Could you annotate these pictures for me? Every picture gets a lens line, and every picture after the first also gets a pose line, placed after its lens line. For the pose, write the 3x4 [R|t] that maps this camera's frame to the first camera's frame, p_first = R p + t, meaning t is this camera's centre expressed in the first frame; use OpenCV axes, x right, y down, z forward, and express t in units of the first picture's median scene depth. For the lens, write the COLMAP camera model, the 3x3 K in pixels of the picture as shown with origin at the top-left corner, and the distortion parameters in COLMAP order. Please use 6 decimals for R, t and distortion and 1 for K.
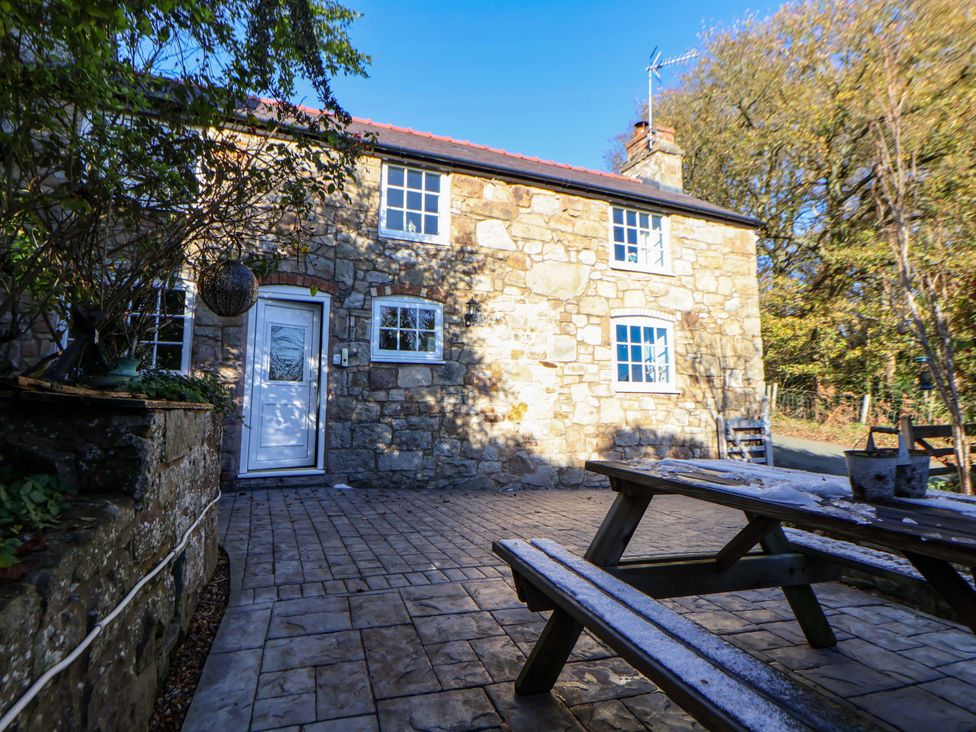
lens RADIAL K [[504.9, 0, 468.9], [0, 504.9, 345.8], [0, 0, 1]] dist [0.000598, -0.012712]
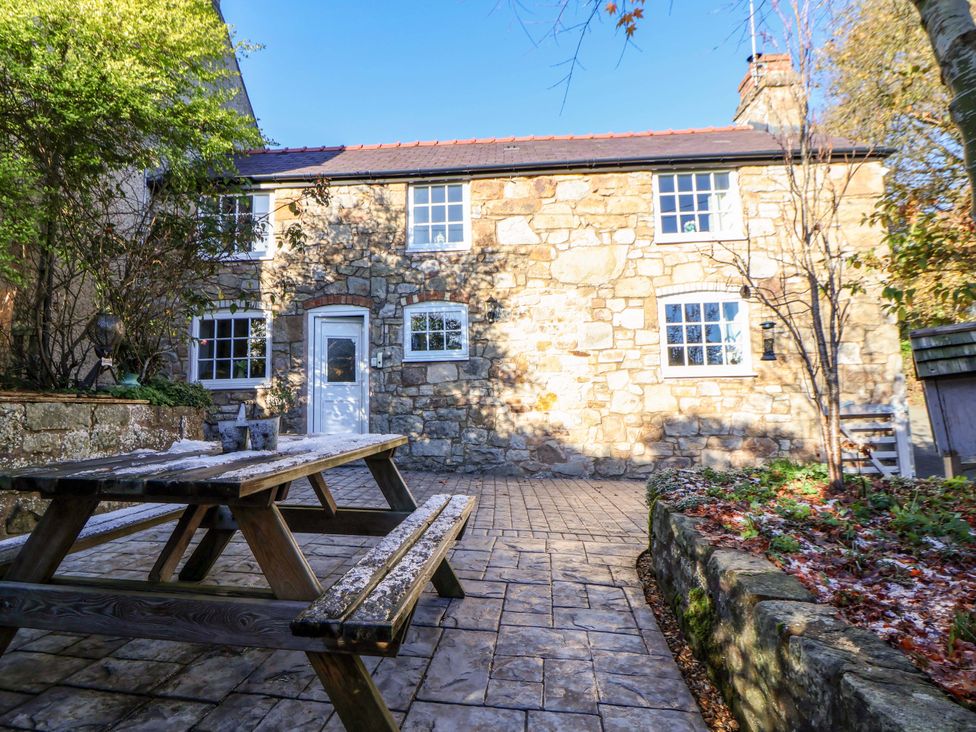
lens RADIAL K [[504.9, 0, 457.4], [0, 504.9, 357.1], [0, 0, 1]] dist [0.000598, -0.012712]
pose [[0.898013, -0.063435, -0.435371, 0.385484], [0.078777, 0.996743, 0.017260, 0.008742], [0.432858, -0.049797, 0.900086, 0.010198]]
